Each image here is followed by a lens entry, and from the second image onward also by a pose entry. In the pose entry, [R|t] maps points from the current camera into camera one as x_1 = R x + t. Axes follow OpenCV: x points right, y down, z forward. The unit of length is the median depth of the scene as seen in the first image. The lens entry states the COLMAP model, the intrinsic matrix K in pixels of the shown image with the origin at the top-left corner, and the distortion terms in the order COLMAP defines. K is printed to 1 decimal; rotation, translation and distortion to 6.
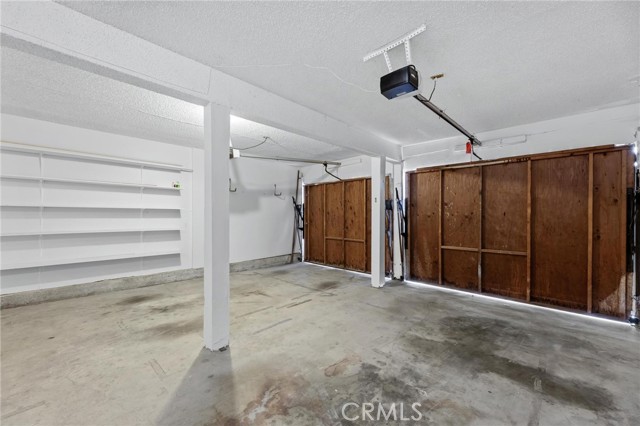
lens RADIAL K [[251.9, 0, 317.7], [0, 251.9, 213.4], [0, 0, 1]] dist [0.000451, 0.000086]
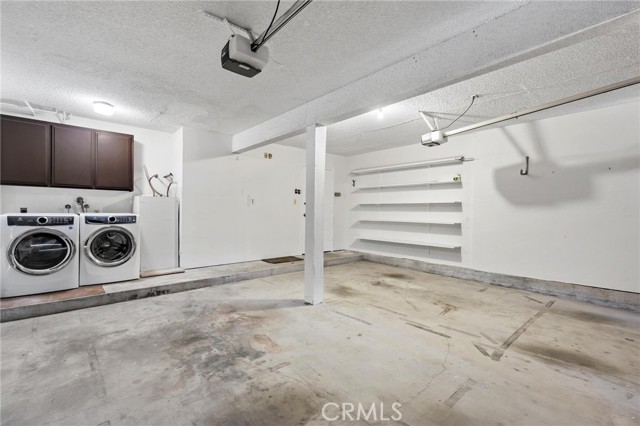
lens RADIAL K [[277.6, 0, 317.6], [0, 277.6, 212.9], [0, 0, 1]] dist [0.008995, -0.000871]
pose [[-0.059938, 0.006180, -0.998183, 0.902841], [0.002385, 0.999979, 0.006048, 0.024895], [0.998199, -0.002018, -0.059951, 0.909158]]
